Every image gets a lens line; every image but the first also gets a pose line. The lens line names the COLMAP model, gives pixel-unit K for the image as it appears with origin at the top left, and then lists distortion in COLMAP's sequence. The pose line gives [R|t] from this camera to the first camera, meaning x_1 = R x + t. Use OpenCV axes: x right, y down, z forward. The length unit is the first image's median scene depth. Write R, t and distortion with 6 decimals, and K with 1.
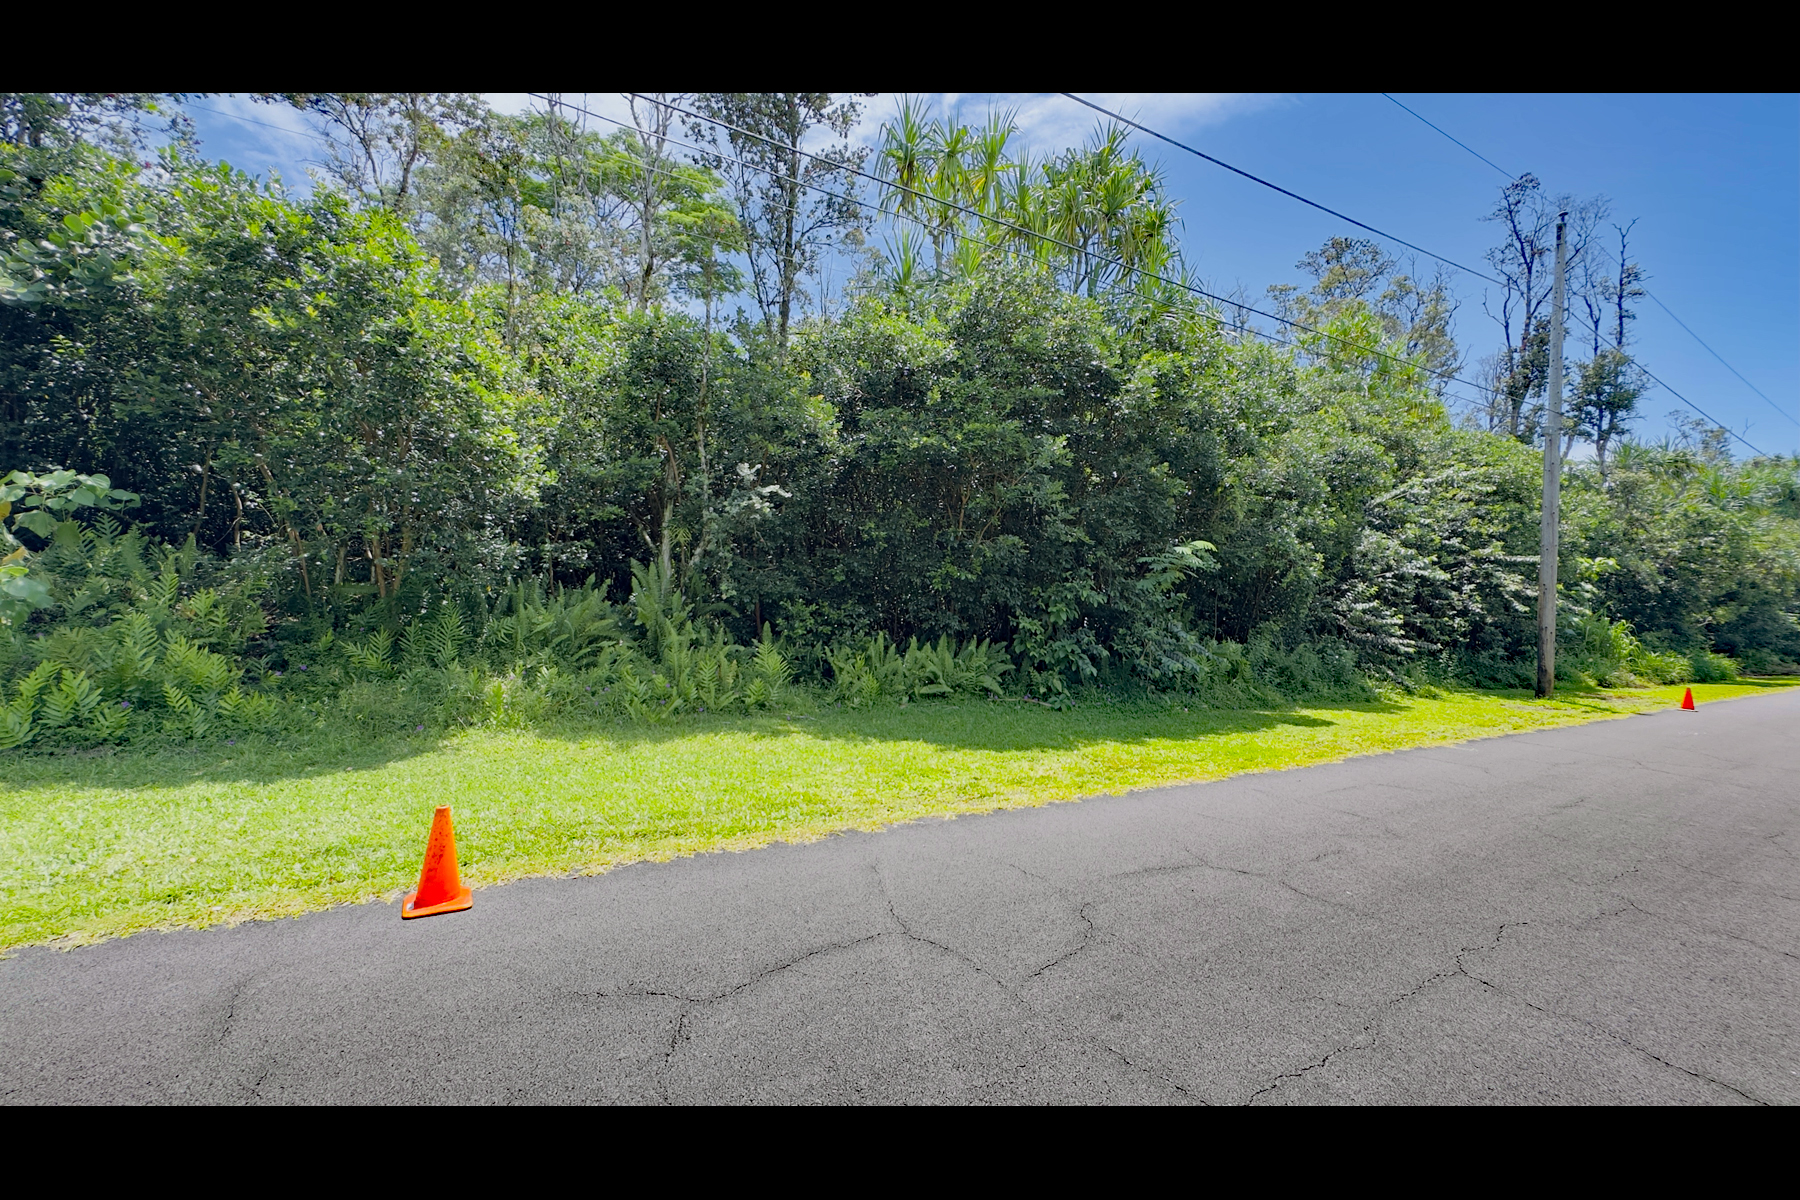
lens RADIAL K [[713.1, 0, 896.2], [0, 713.1, 598.8], [0, 0, 1]] dist [-0.004256, 0.000693]
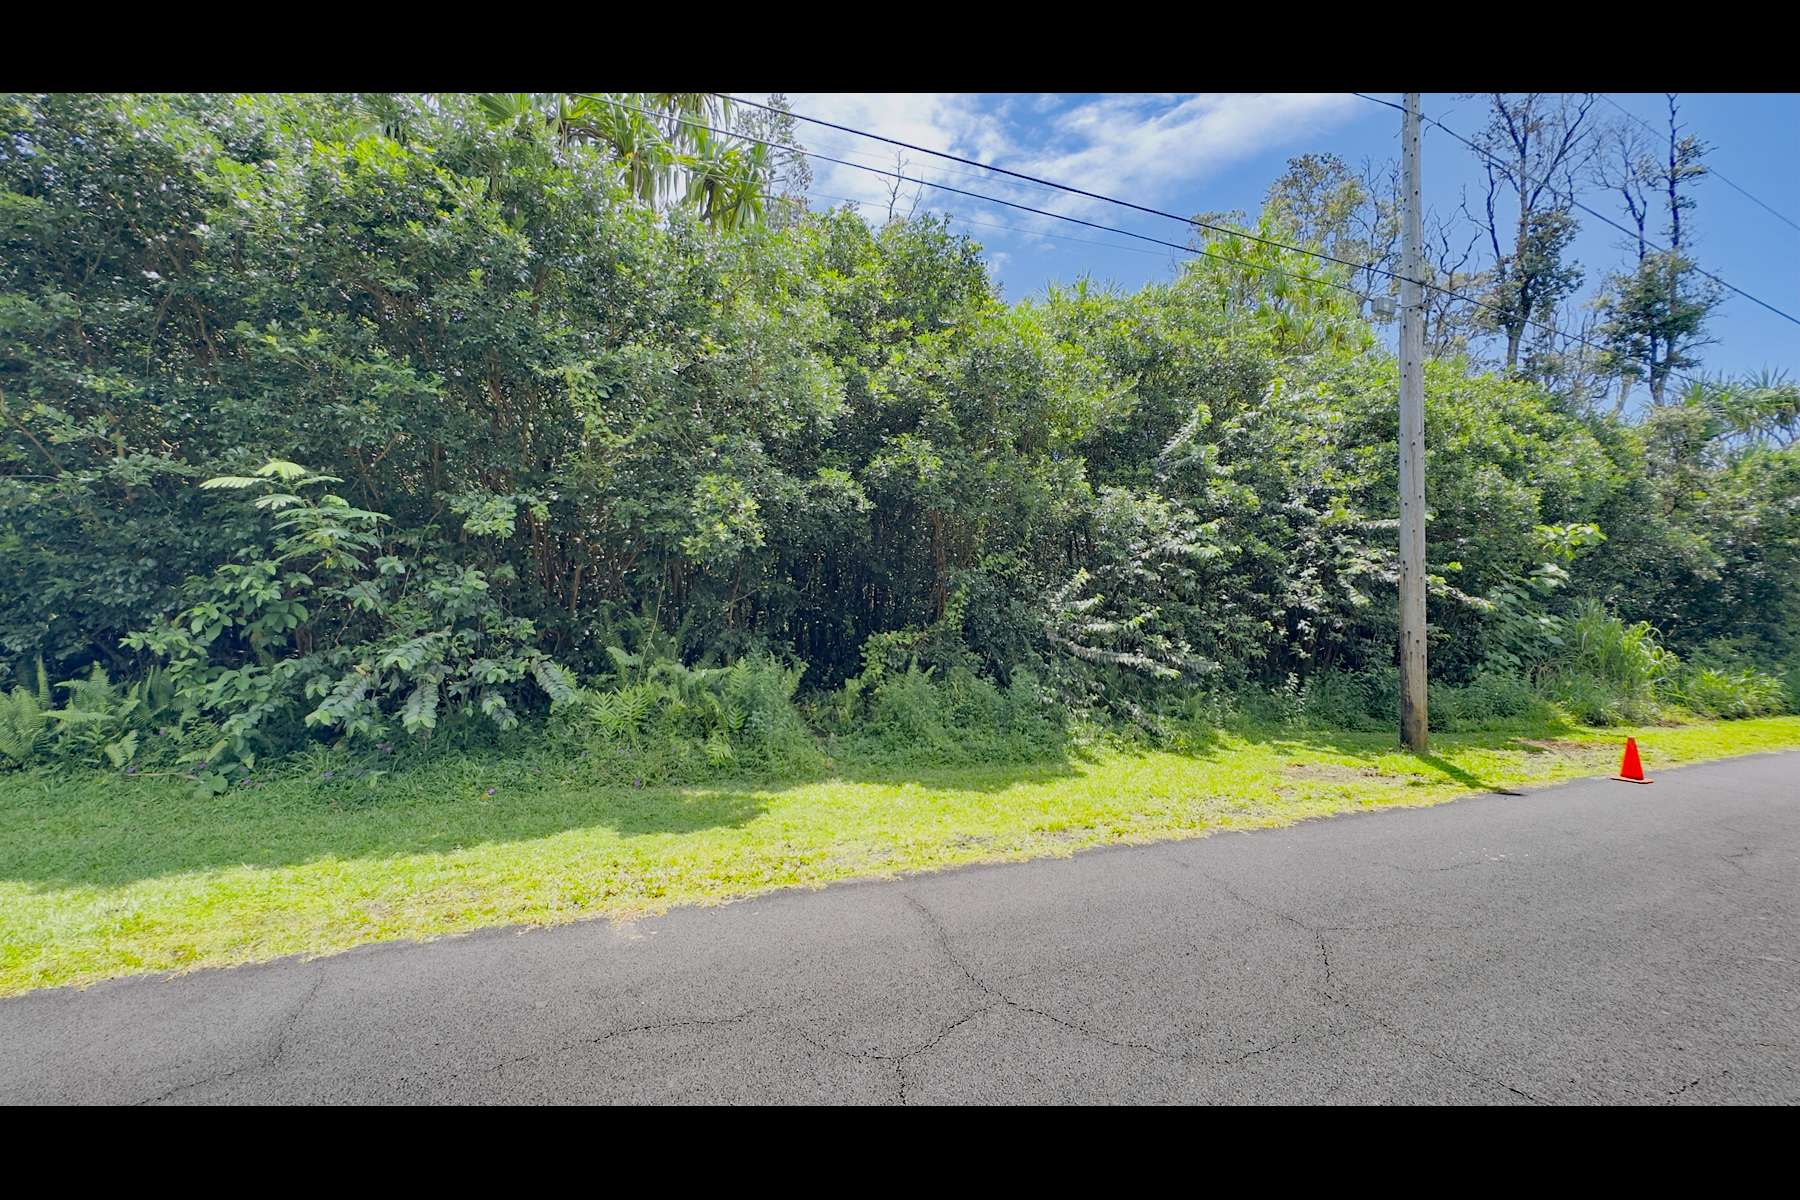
lens RADIAL K [[713.1, 0, 896.2], [0, 713.1, 602.8], [0, 0, 1]] dist [-0.004256, 0.000693]
pose [[0.991702, -0.027942, -0.125488, 0.314958], [0.023596, 0.999074, -0.035986, 0.015372], [0.126377, 0.032726, 0.991442, 0.194686]]
